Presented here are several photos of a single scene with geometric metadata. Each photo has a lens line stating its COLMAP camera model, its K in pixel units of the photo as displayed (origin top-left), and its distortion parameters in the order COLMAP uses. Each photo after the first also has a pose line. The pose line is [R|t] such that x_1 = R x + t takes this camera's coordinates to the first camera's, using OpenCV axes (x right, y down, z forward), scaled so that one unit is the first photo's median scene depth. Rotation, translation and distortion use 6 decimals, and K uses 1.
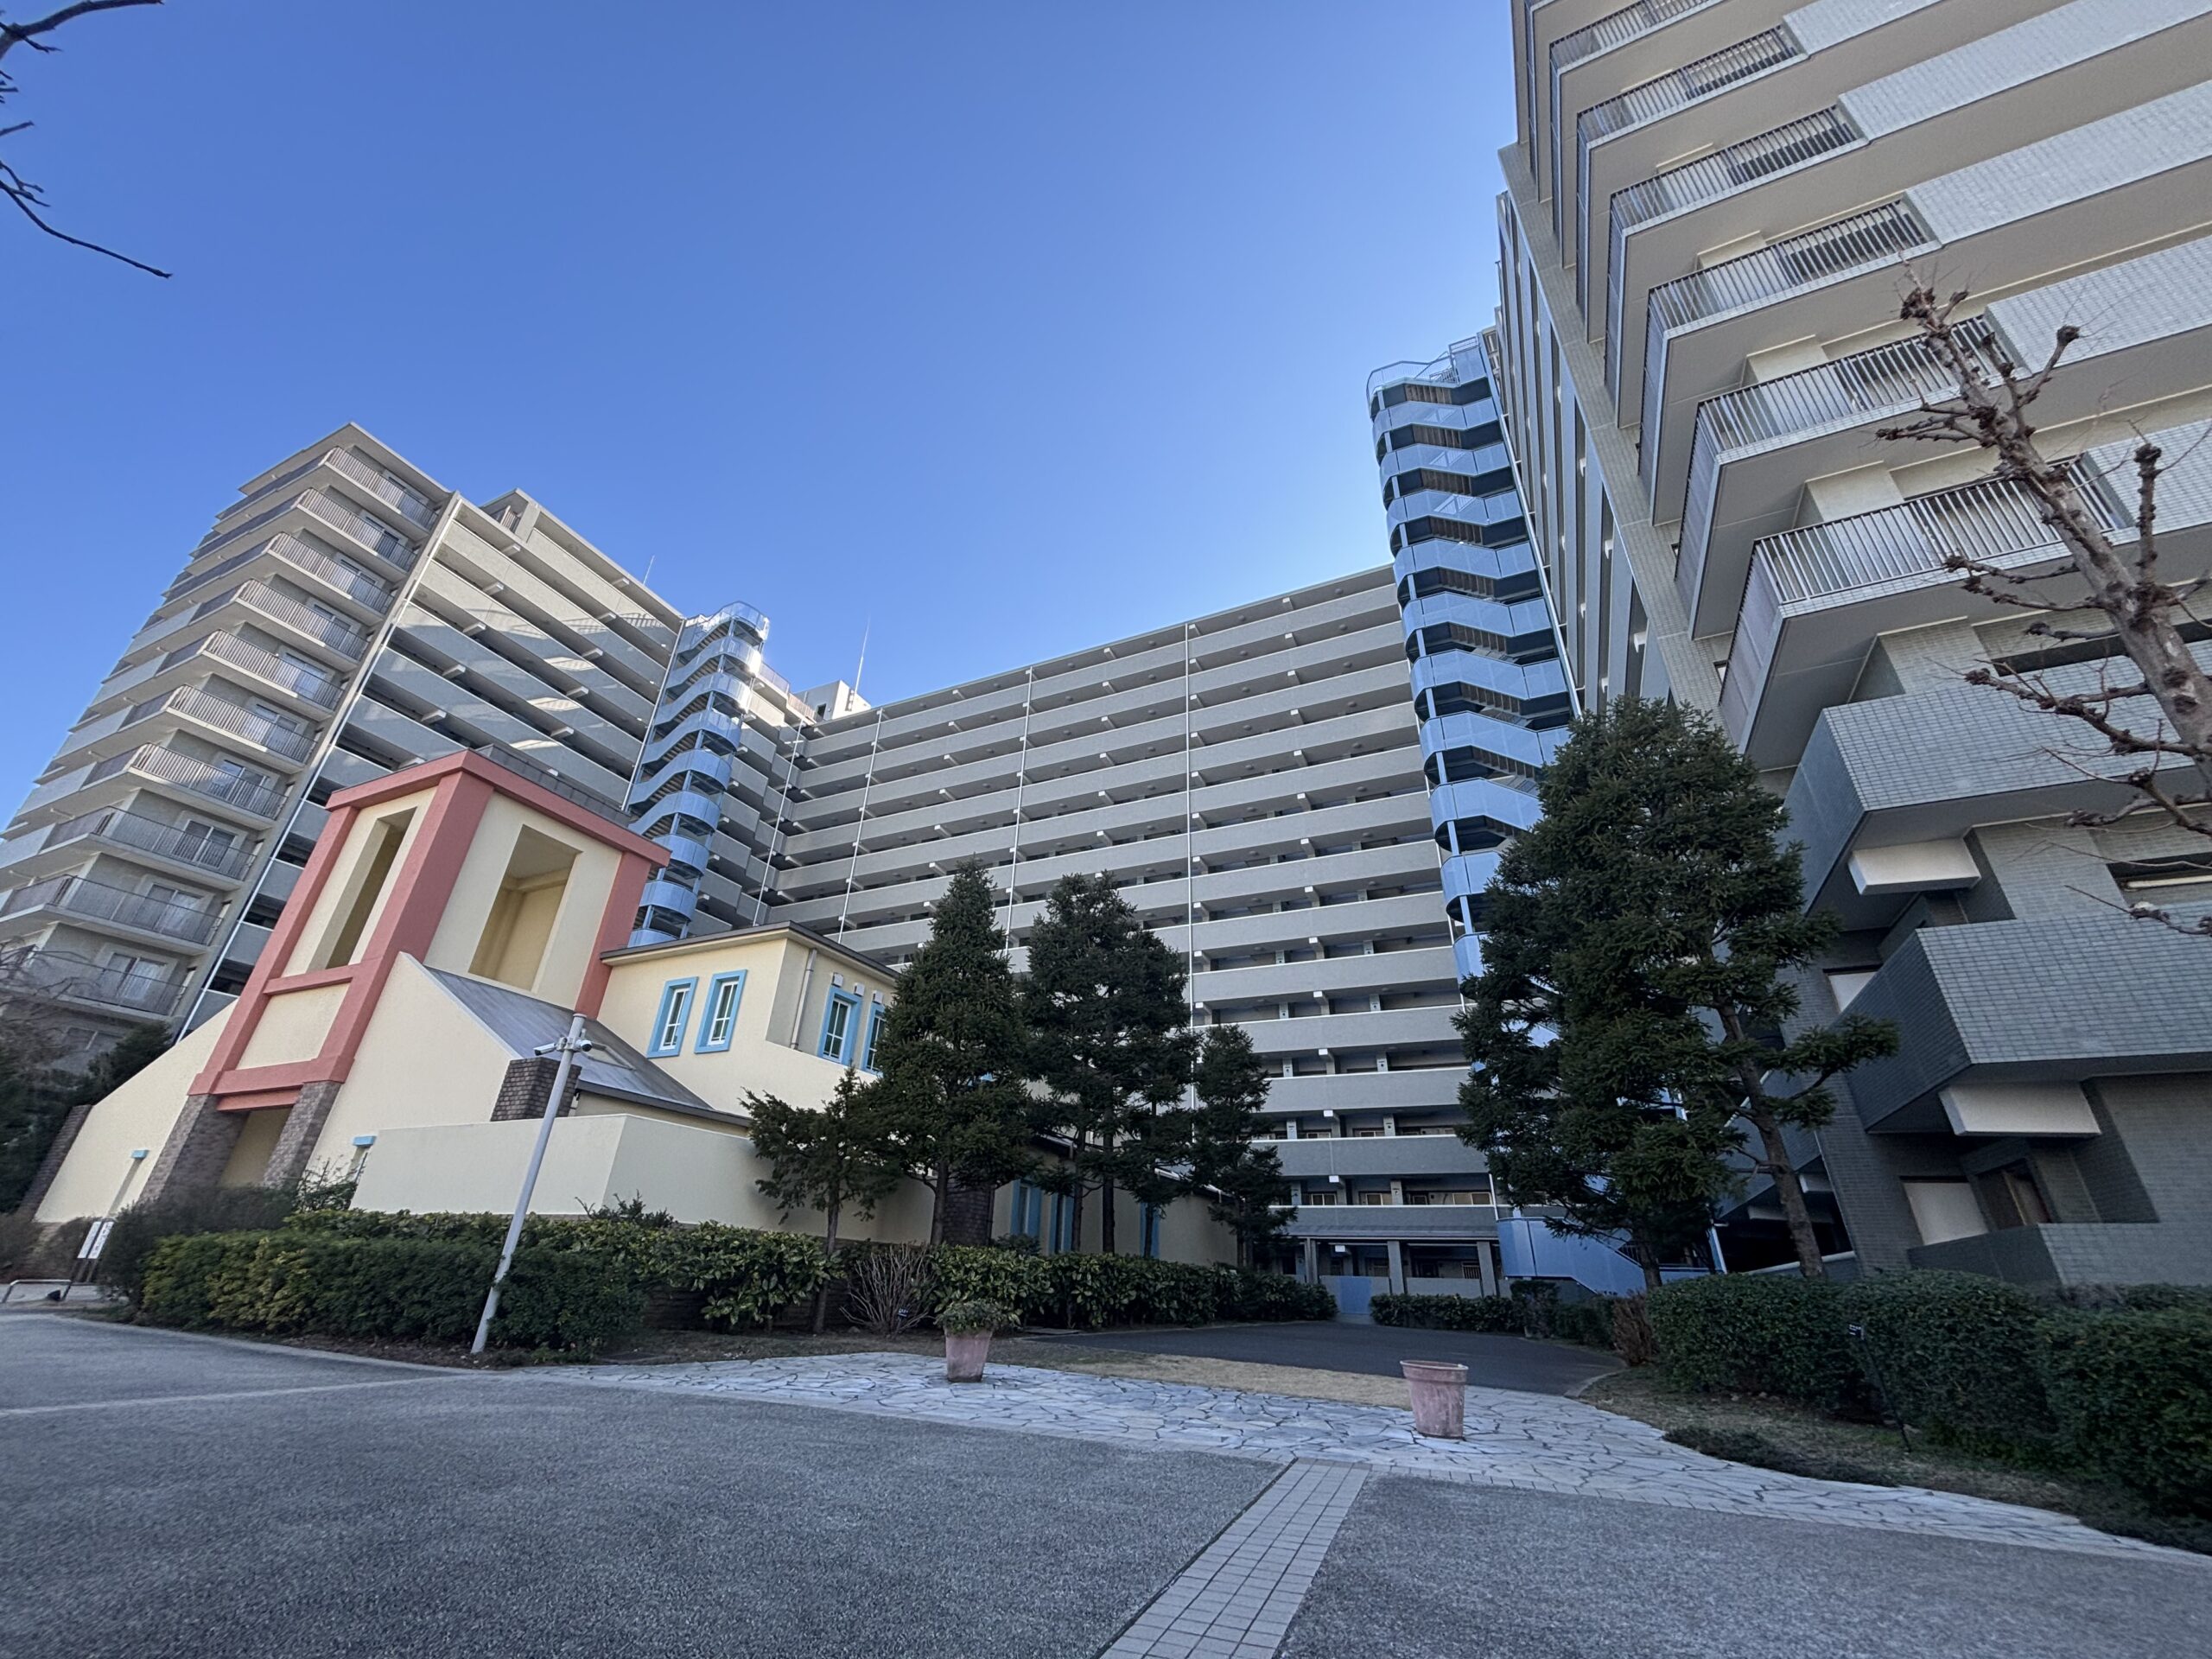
lens RADIAL K [[892.8, 0, 1106.0], [0, 892.8, 829.5], [0, 0, 1]] dist [-0.001688, -0.000351]
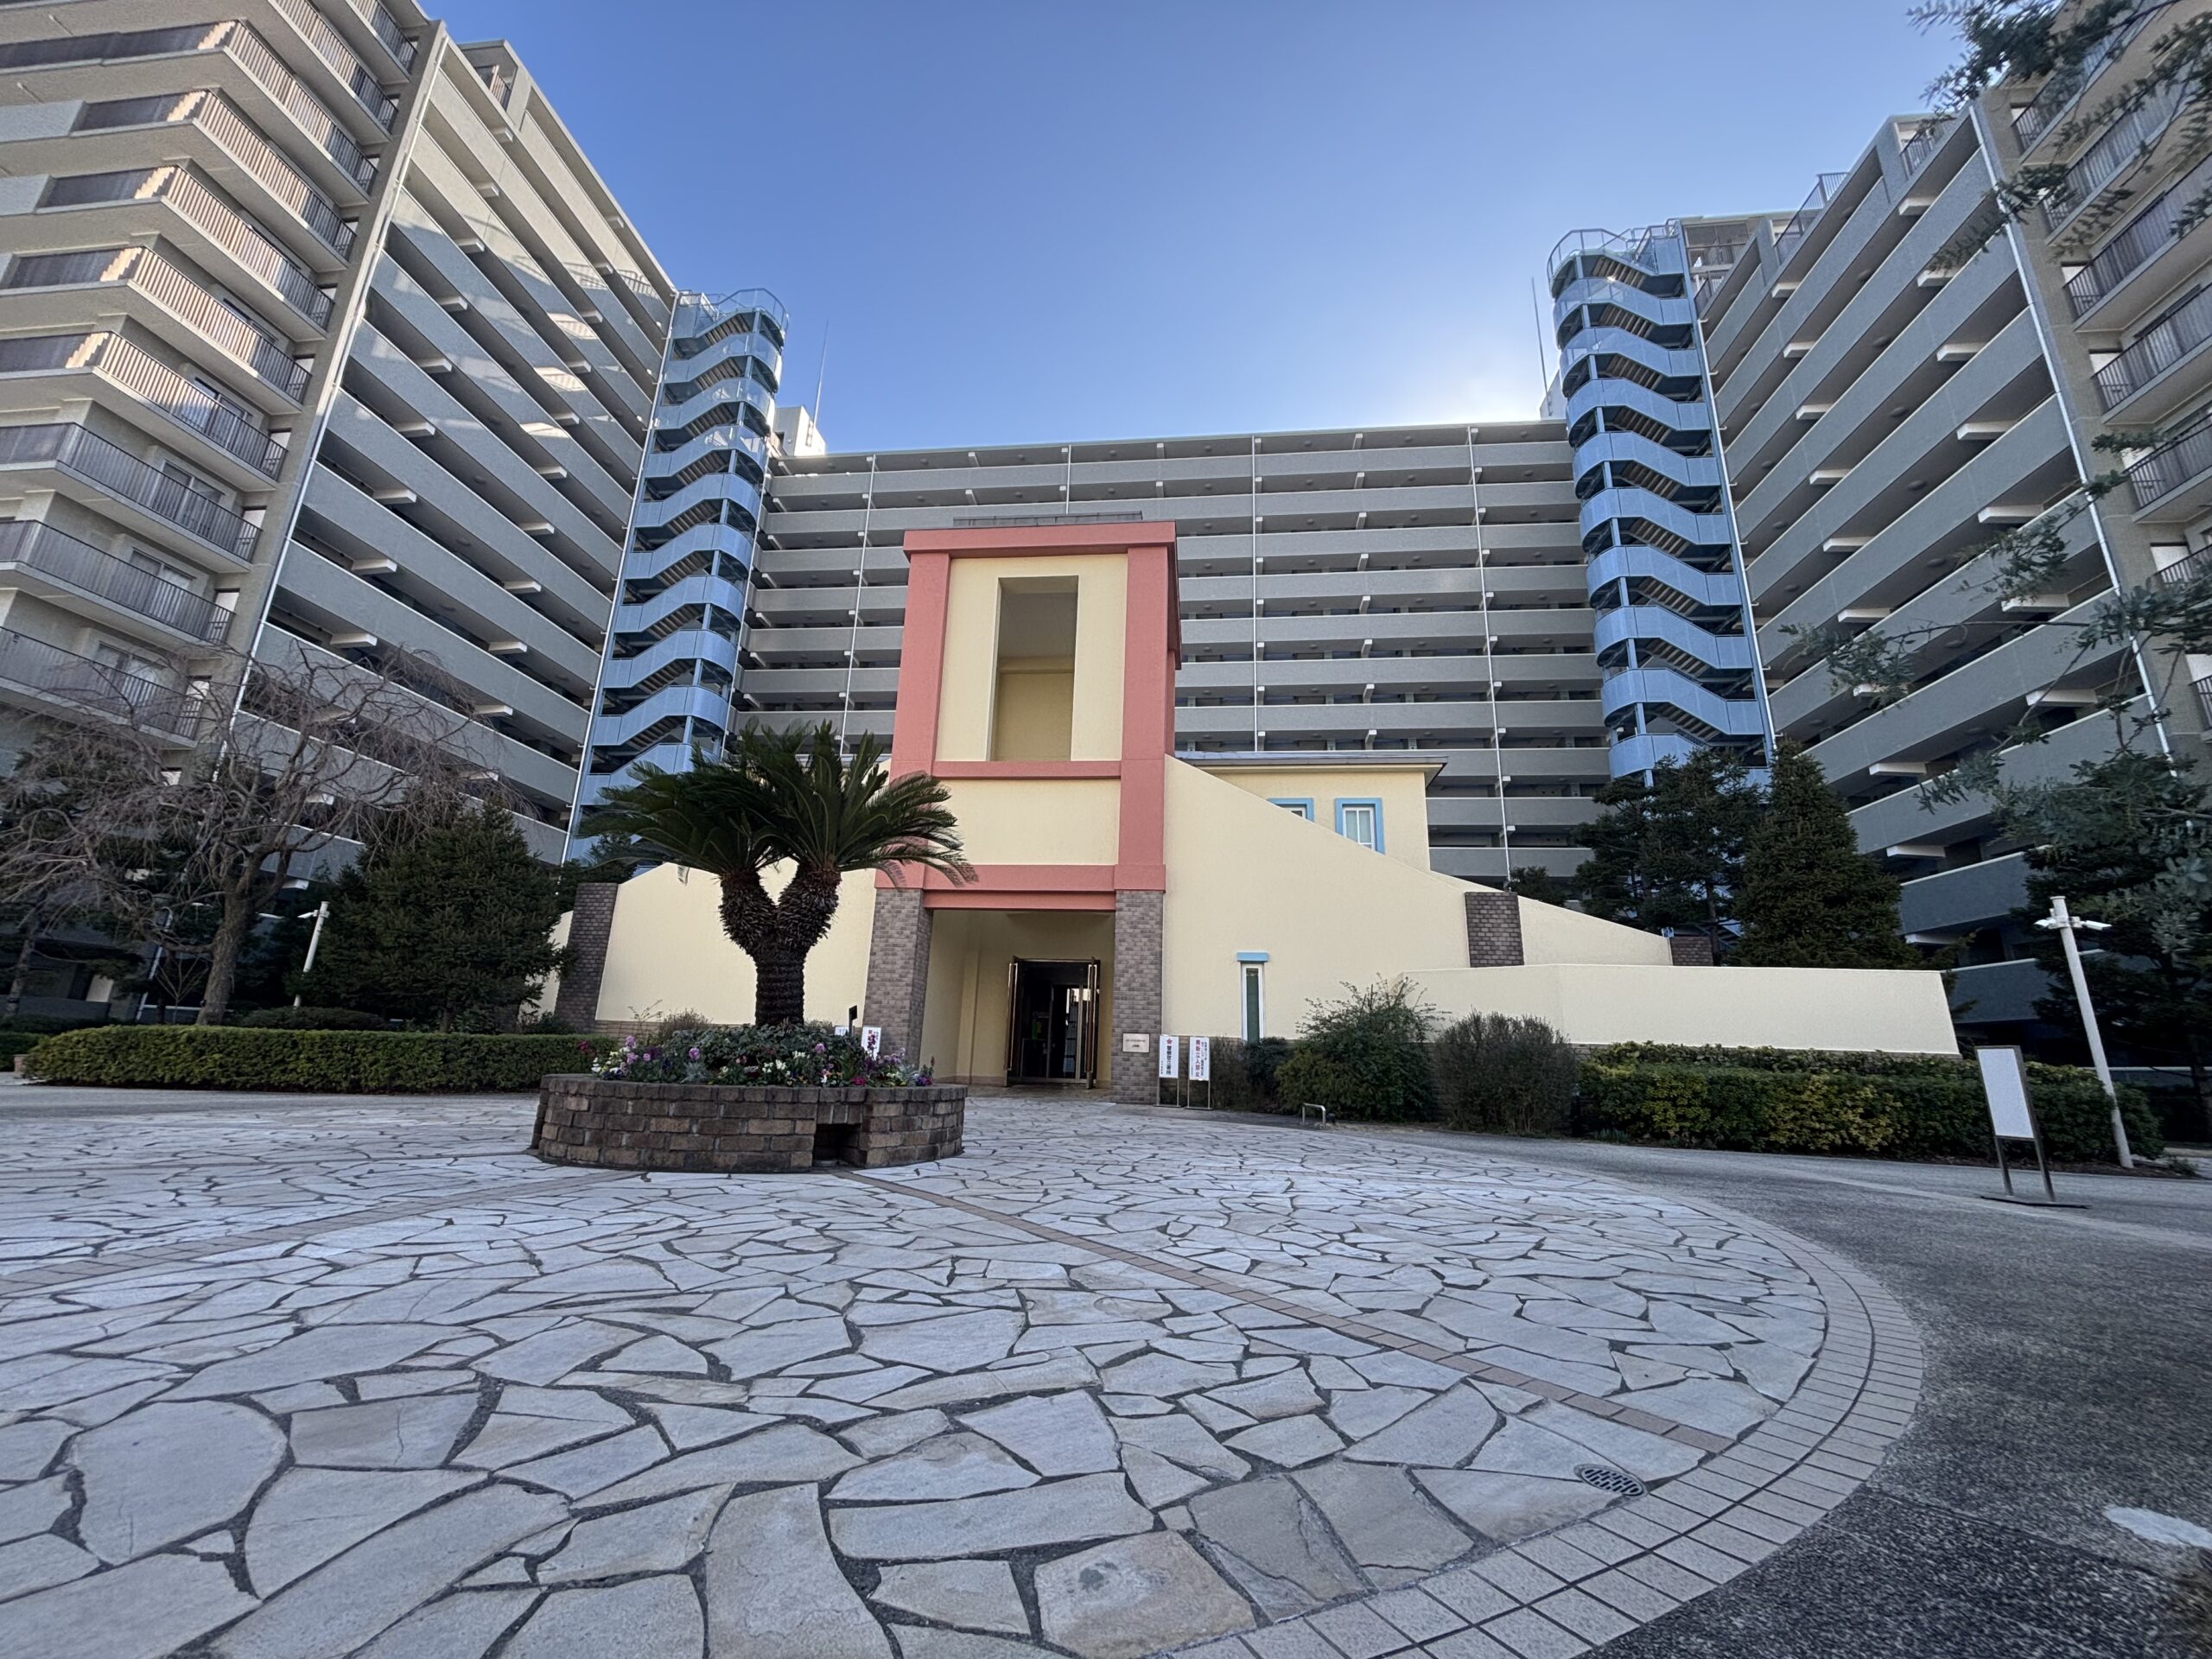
lens RADIAL K [[881.4, 0, 1106.0], [0, 881.4, 829.5], [0, 0, 1]] dist [-0.001057, 0.000154]
pose [[0.946052, 0.079574, 0.314091, -0.408094], [-0.148361, 0.968170, 0.201585, 0.015714], [-0.288053, -0.237308, 0.927745, 0.062603]]
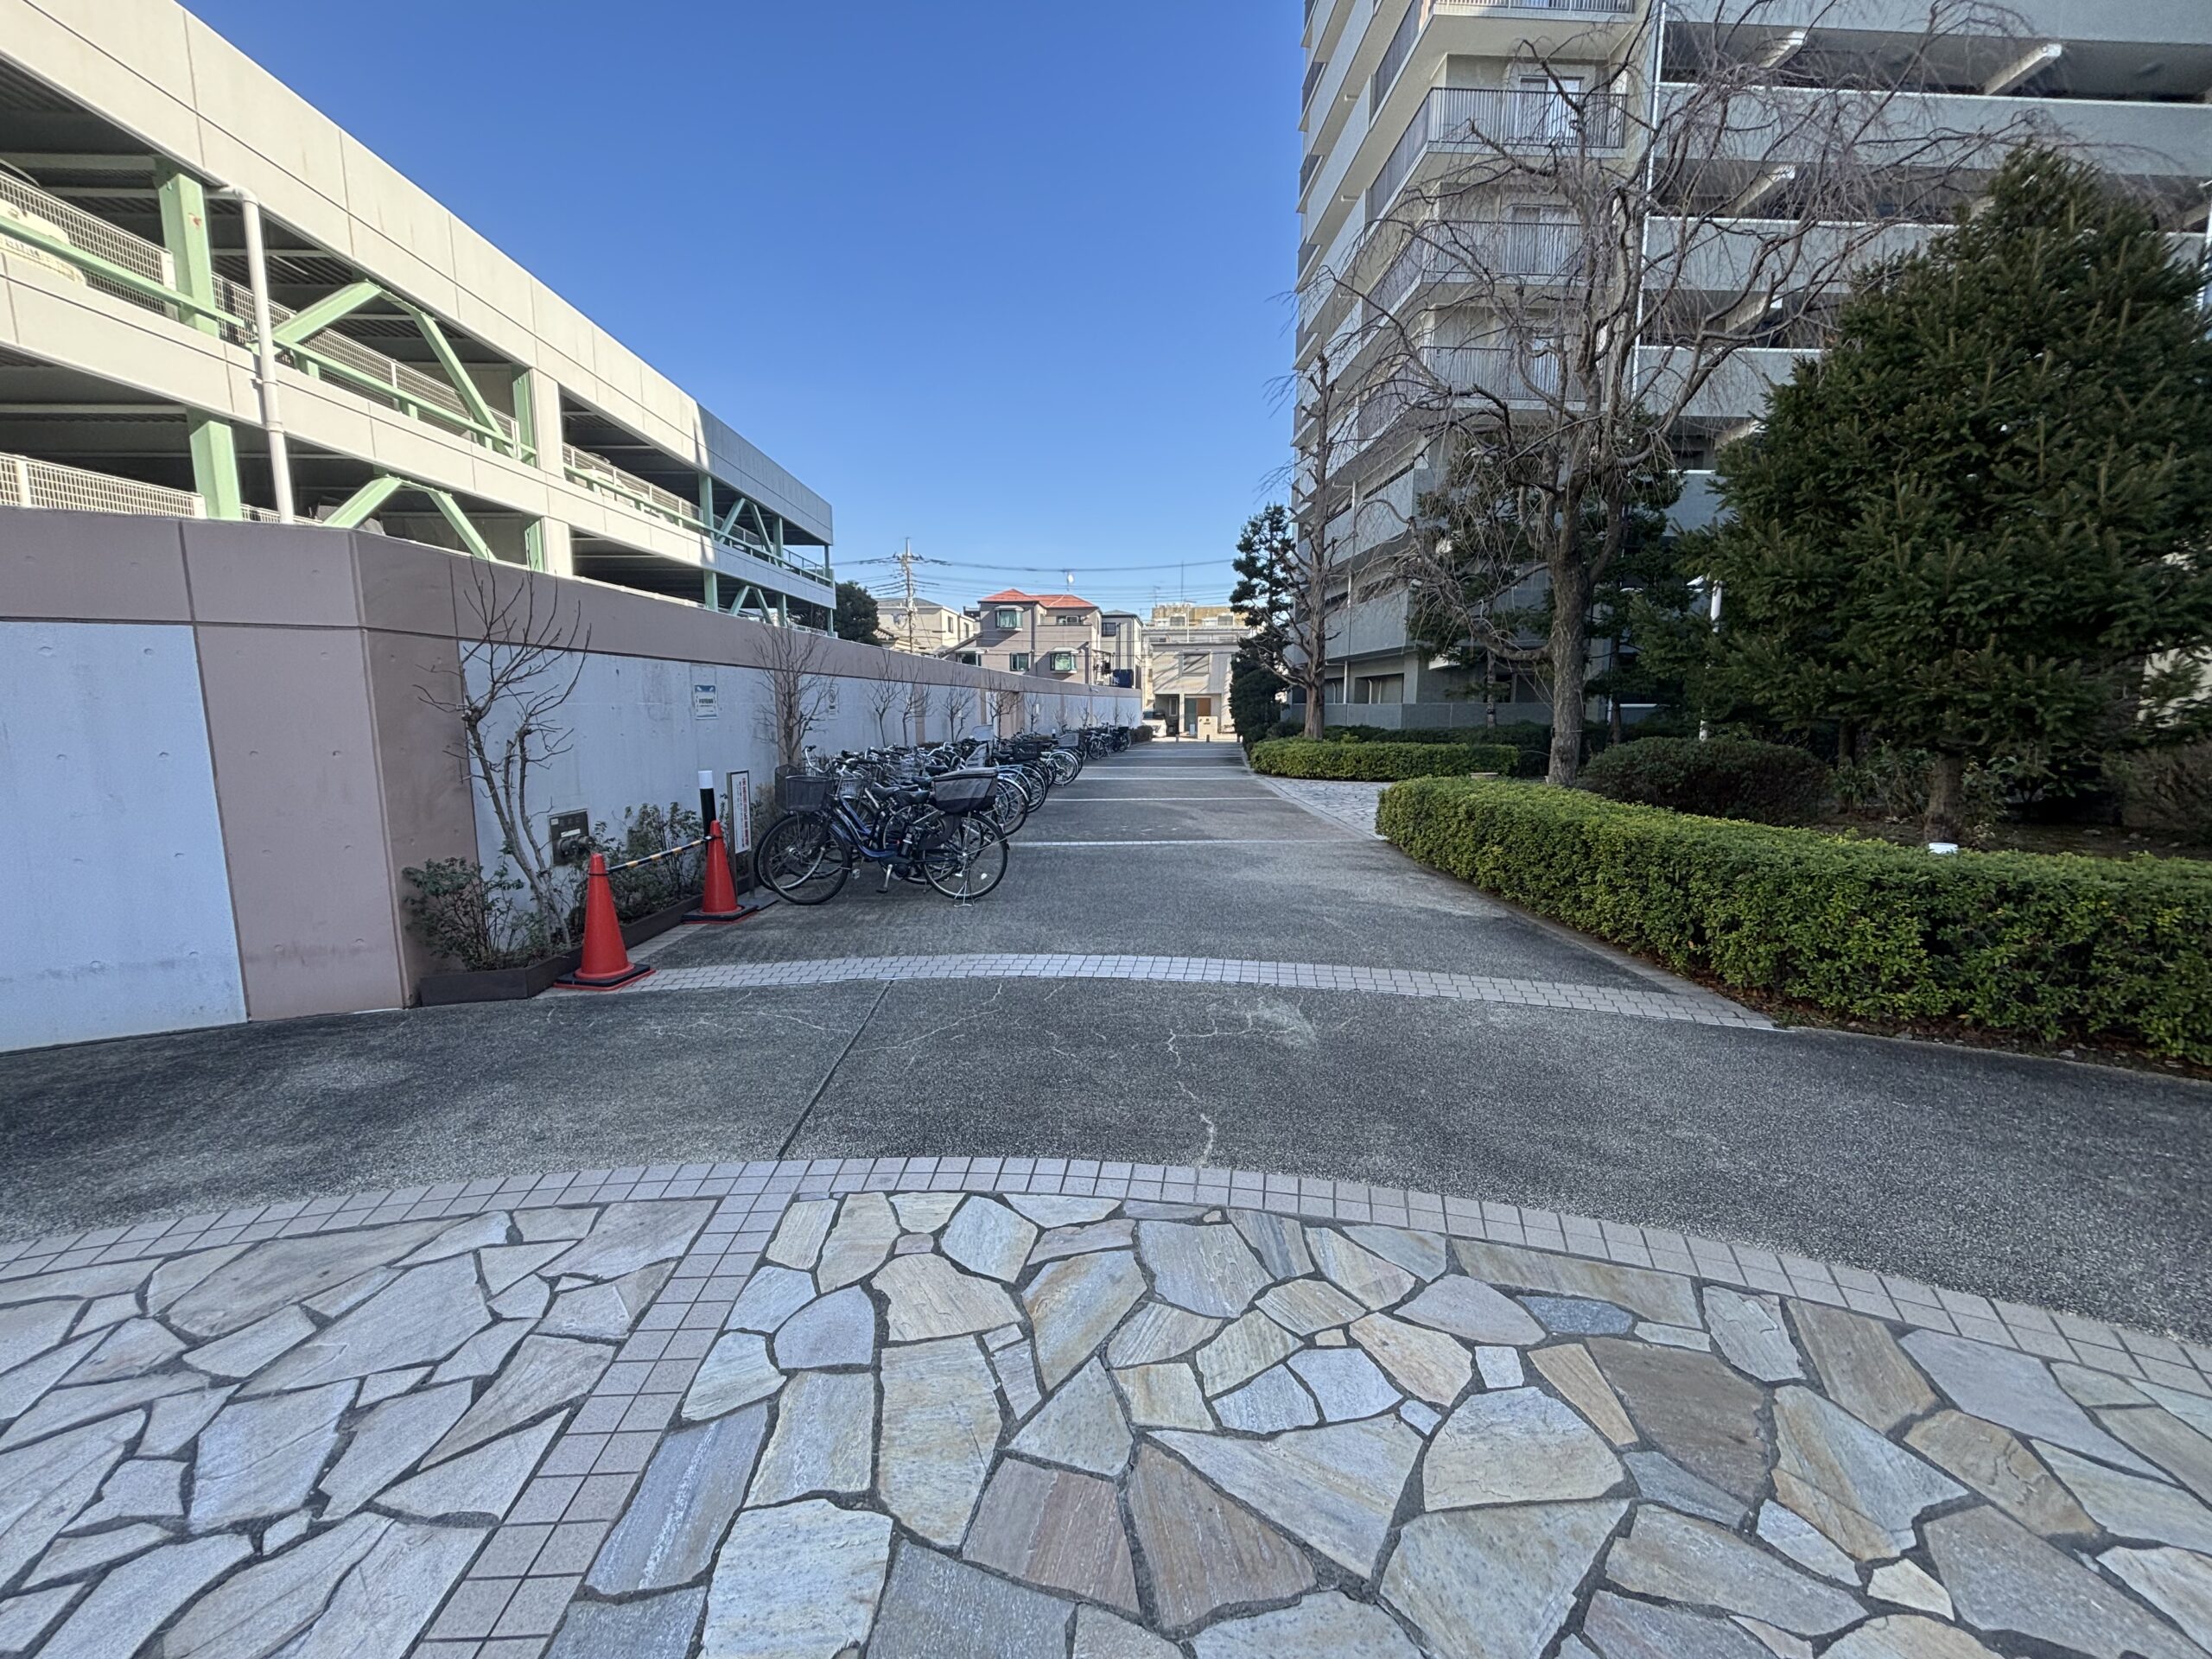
lens RADIAL K [[881.4, 0, 1106.0], [0, 881.4, 829.5], [0, 0, 1]] dist [-0.001057, 0.000154]
pose [[0.465938, 0.085515, -0.880675, -0.467903], [0.423942, 0.852060, 0.307031, 0.092524], [0.776644, -0.516412, 0.360753, 0.252900]]
